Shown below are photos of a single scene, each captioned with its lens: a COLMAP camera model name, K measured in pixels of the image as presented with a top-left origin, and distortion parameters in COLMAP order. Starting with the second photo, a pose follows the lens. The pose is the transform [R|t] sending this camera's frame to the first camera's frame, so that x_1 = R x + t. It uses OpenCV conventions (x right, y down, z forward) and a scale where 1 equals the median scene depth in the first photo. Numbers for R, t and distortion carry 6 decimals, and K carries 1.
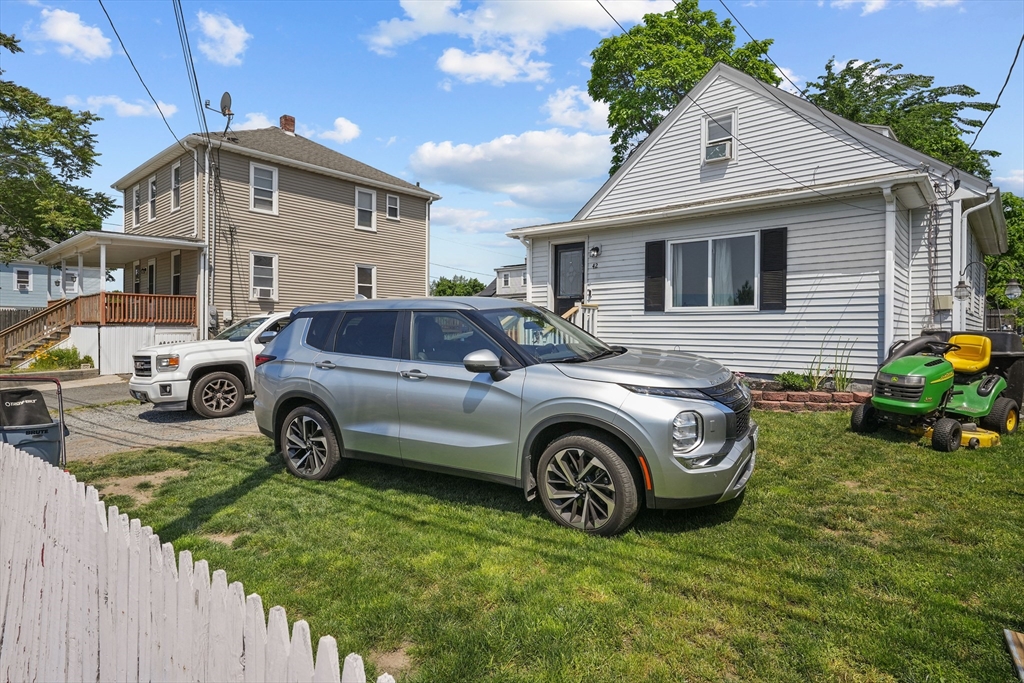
lens RADIAL K [[543.1, 0, 508.7], [0, 543.1, 324.7], [0, 0, 1]] dist [-0.000879, -0.000279]
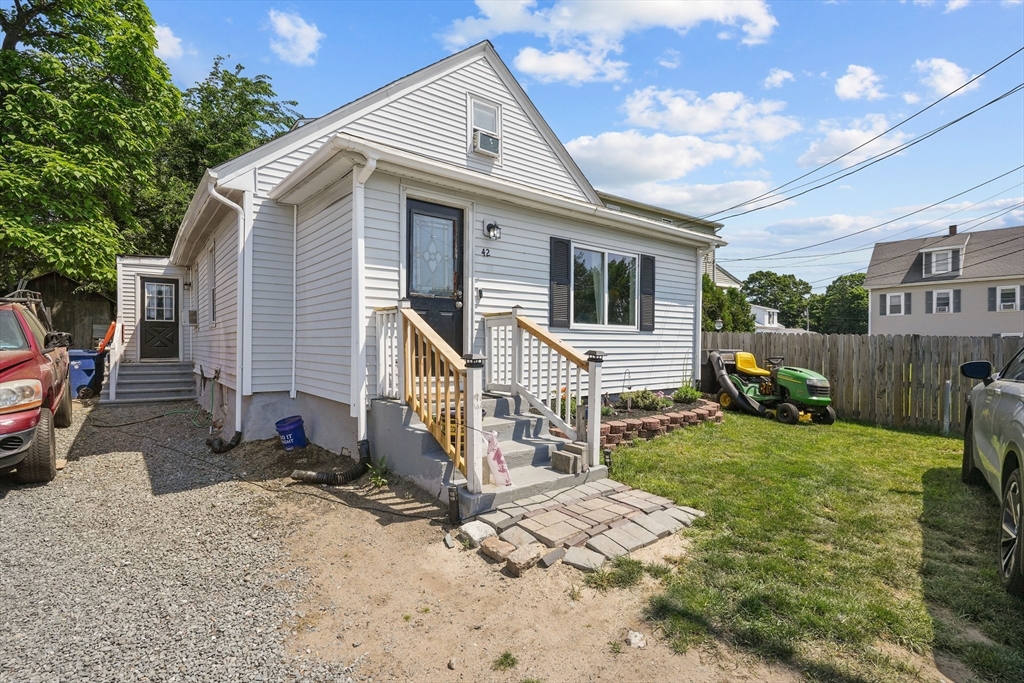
lens RADIAL K [[495.8, 0, 513.8], [0, 495.8, 338.4], [0, 0, 1]] dist [-0.003044, 0.001364]
pose [[0.161107, 0.005299, 0.986923, -0.514453], [-0.011410, 0.999929, -0.003506, -0.006420], [-0.986871, -0.010696, 0.161156, 1.087780]]
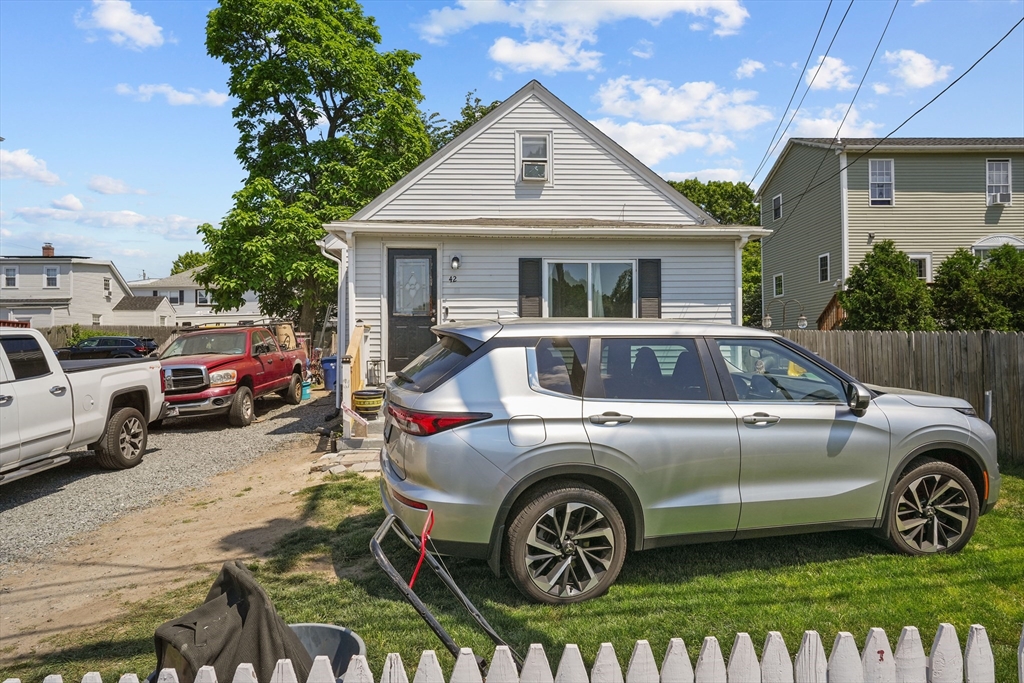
lens RADIAL K [[621.8, 0, 509.2], [0, 621.8, 319.9], [0, 0, 1]] dist [-0.001852, -0.002208]
pose [[0.711804, 0.022824, 0.702007, -0.566680], [0.004177, 0.999317, -0.036725, -0.011387], [-0.702366, 0.029073, 0.711222, 0.317231]]
